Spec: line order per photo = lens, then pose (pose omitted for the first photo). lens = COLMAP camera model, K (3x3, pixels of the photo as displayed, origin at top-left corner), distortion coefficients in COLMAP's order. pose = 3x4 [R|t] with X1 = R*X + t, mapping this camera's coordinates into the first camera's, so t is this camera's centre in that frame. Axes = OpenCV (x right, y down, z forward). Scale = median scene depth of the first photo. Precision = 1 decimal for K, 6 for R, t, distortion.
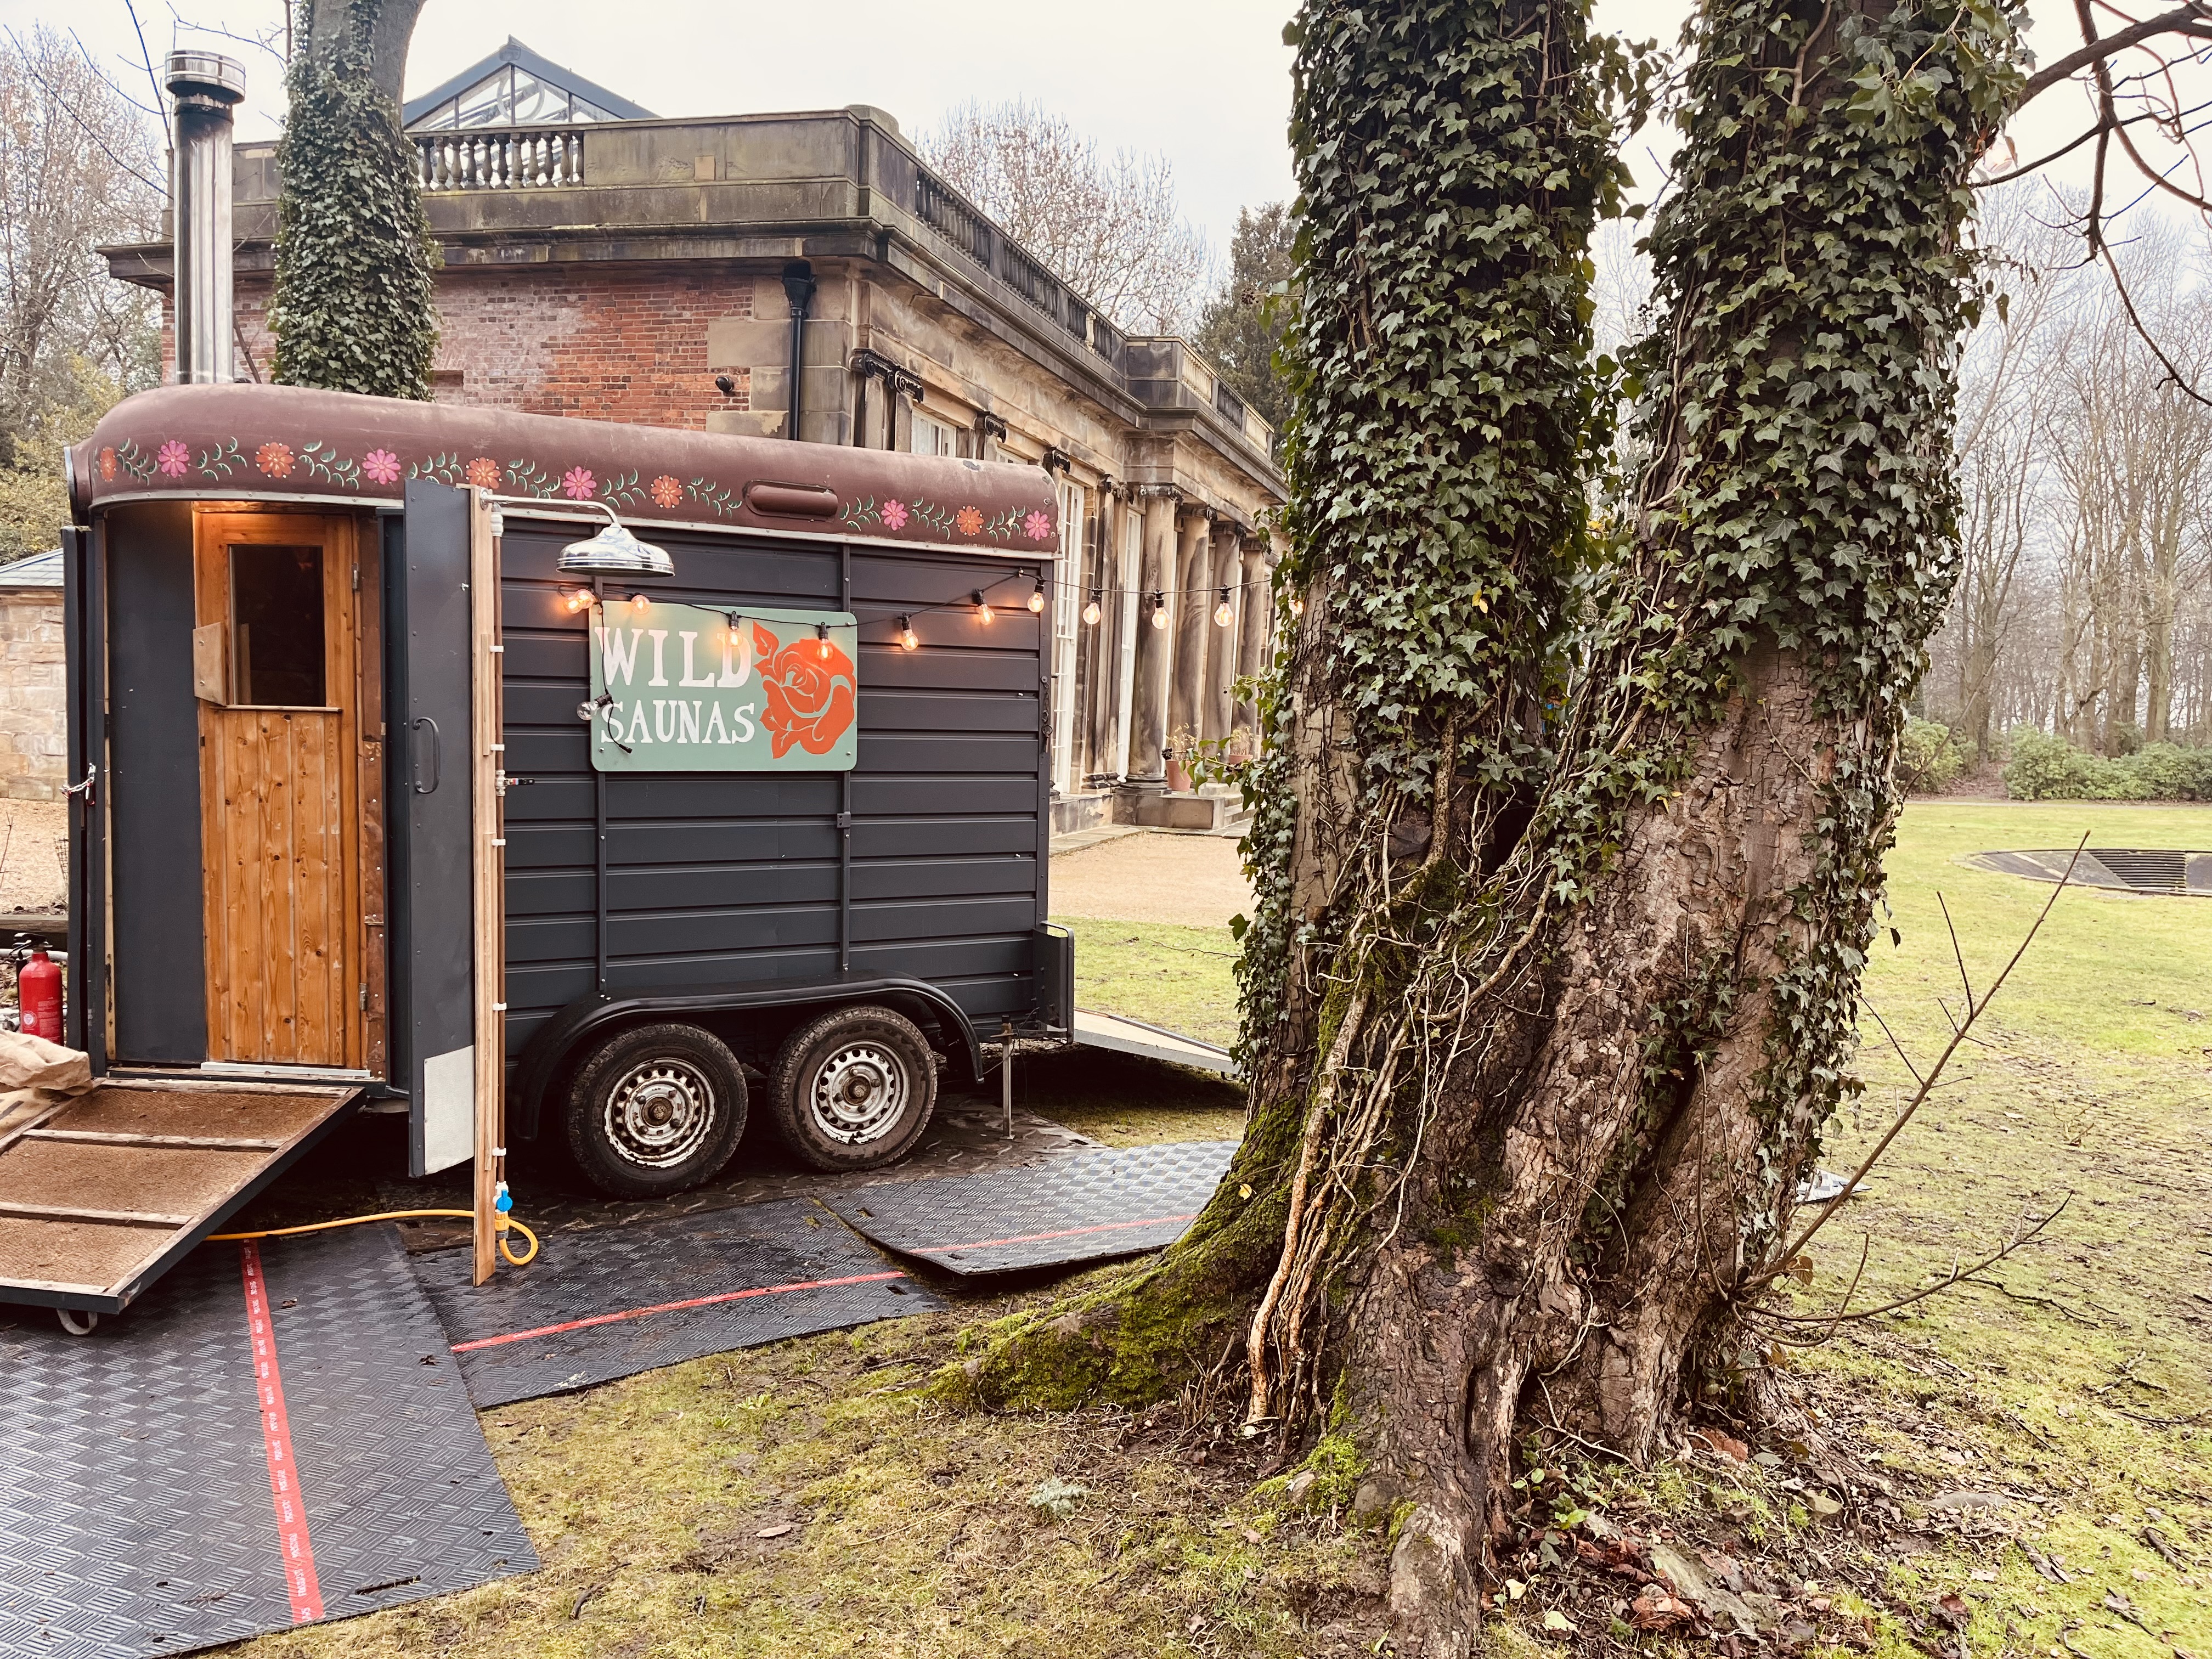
lens RADIAL K [[1640.3, 0, 1106.0], [0, 1640.3, 829.5], [0, 0, 1]] dist [0.012212, 0.005842]
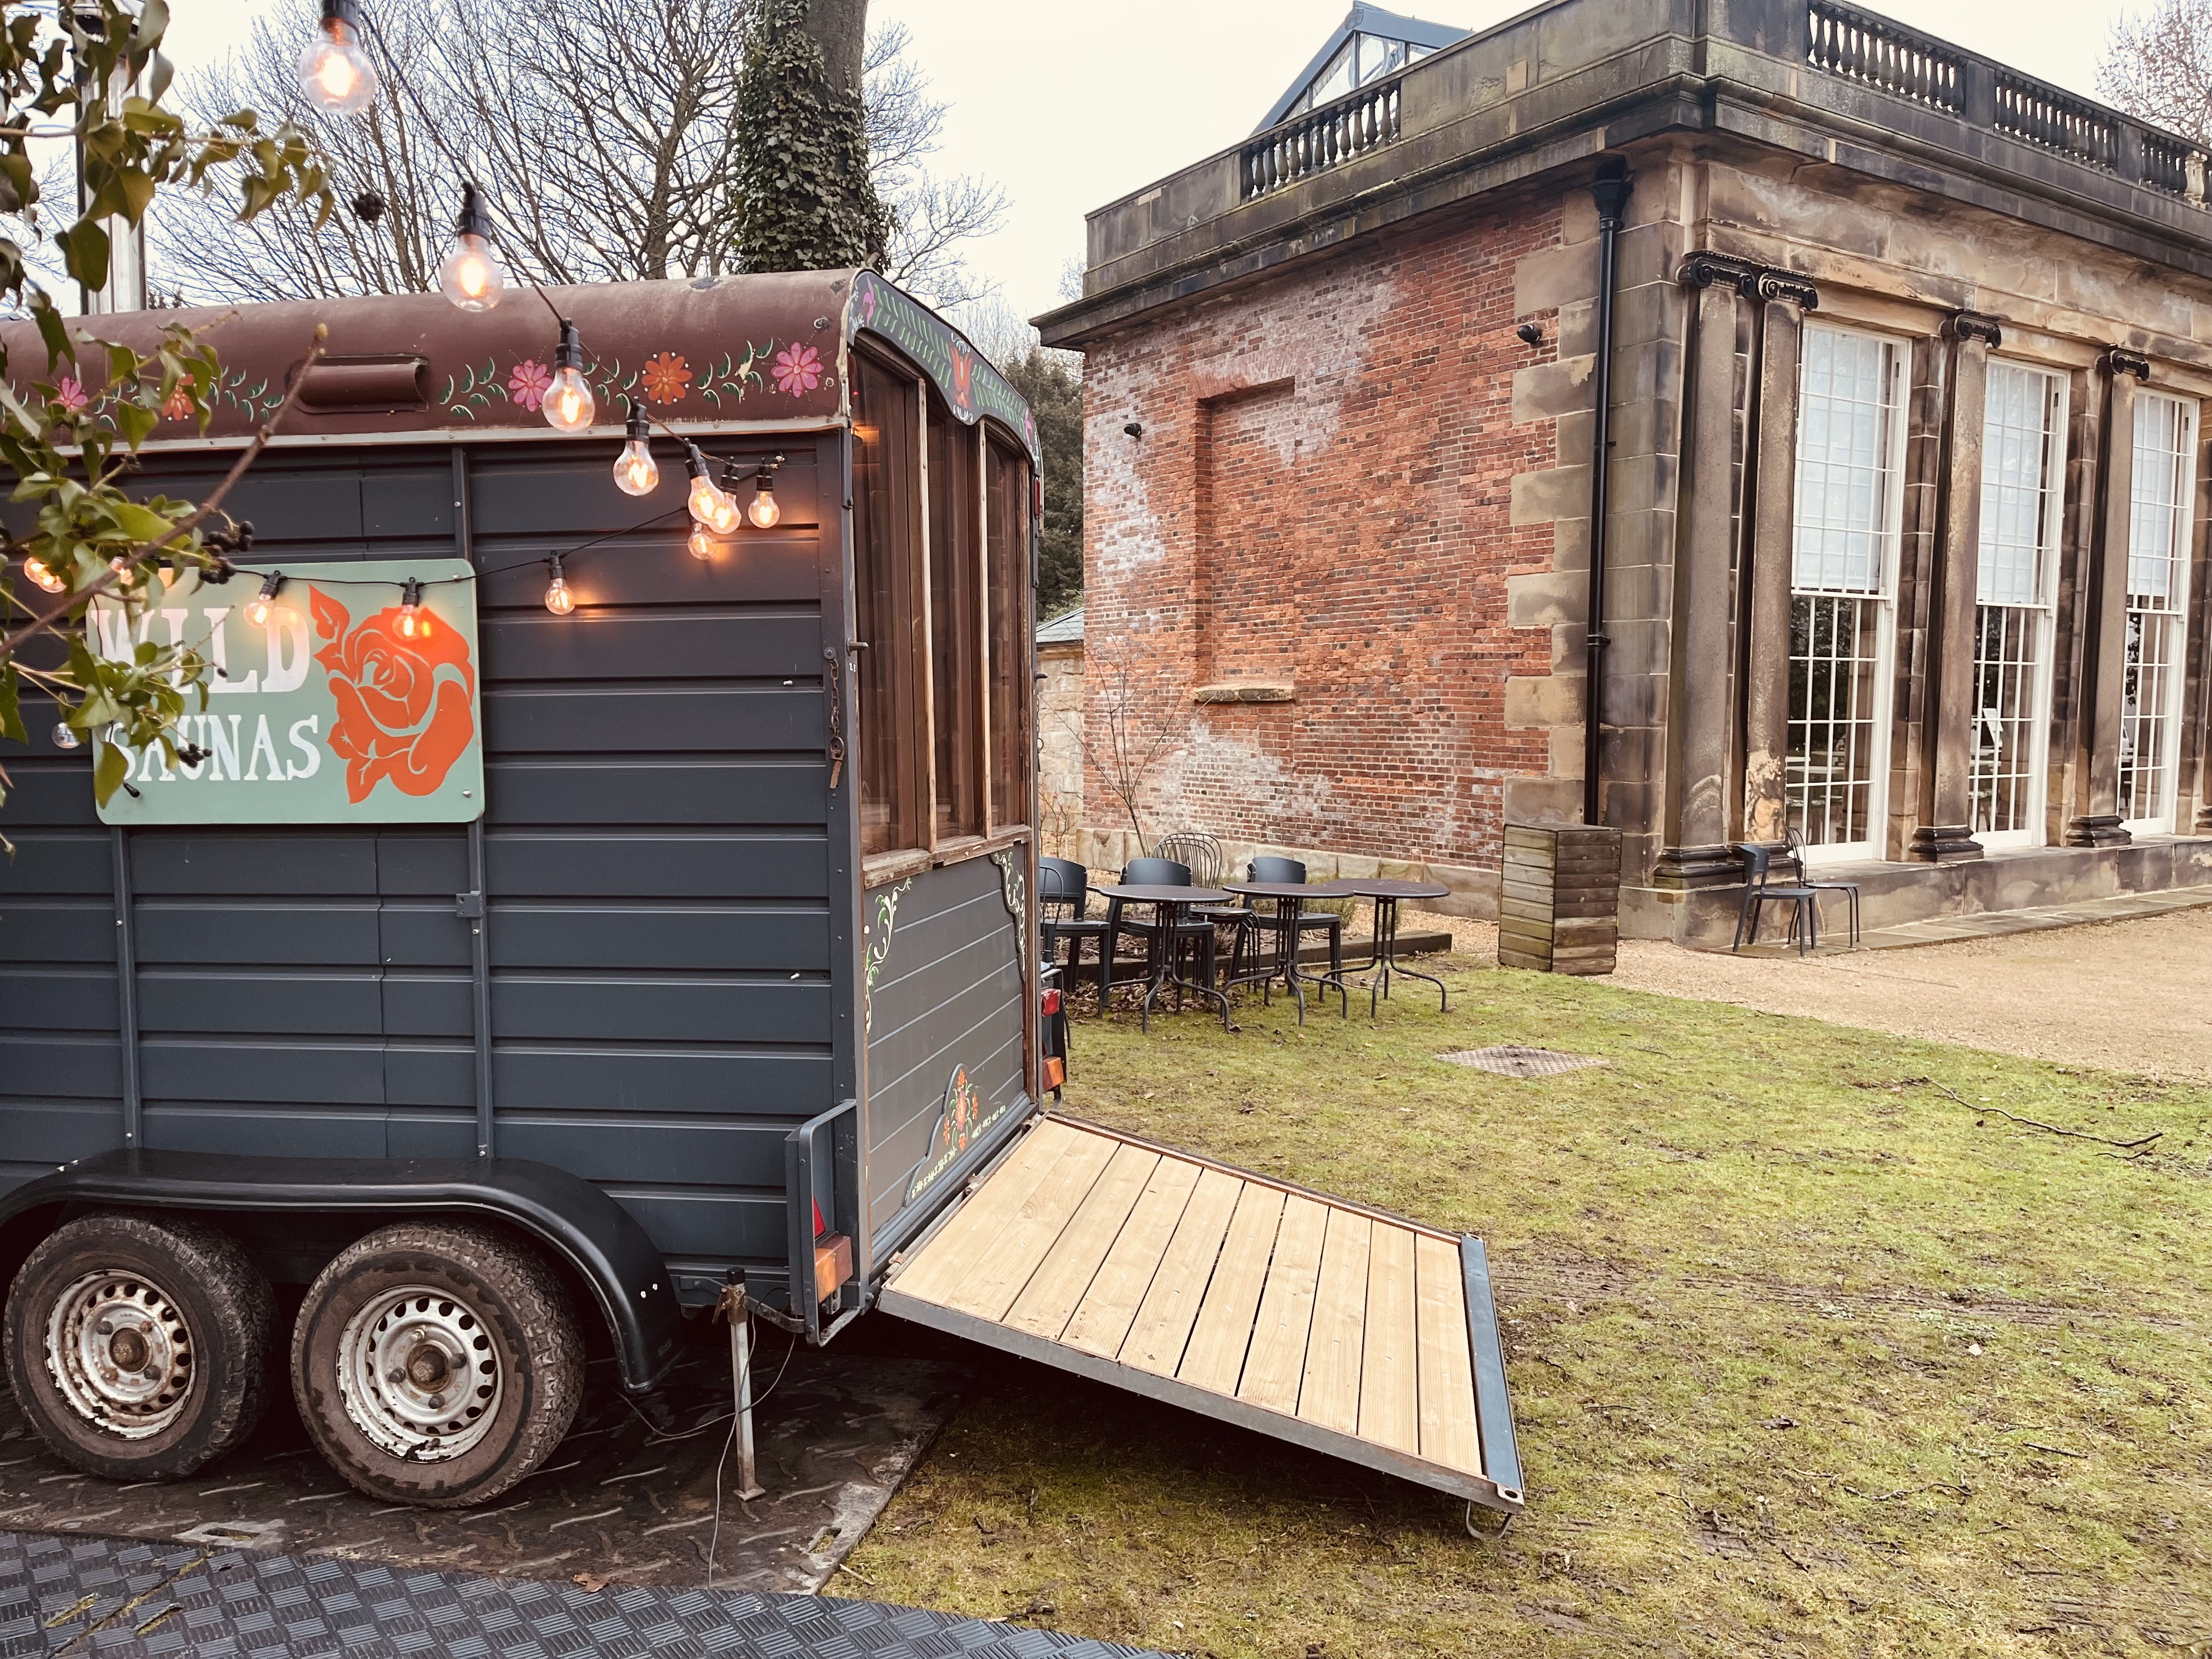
lens RADIAL K [[1640.3, 0, 1106.0], [0, 1640.3, 829.5], [0, 0, 1]] dist [0.012212, 0.005842]
pose [[0.754391, 0.008154, -0.656375, 0.387412], [-0.020514, 0.999727, -0.011158, -0.029762], [0.656105, 0.021883, 0.754353, 0.661530]]
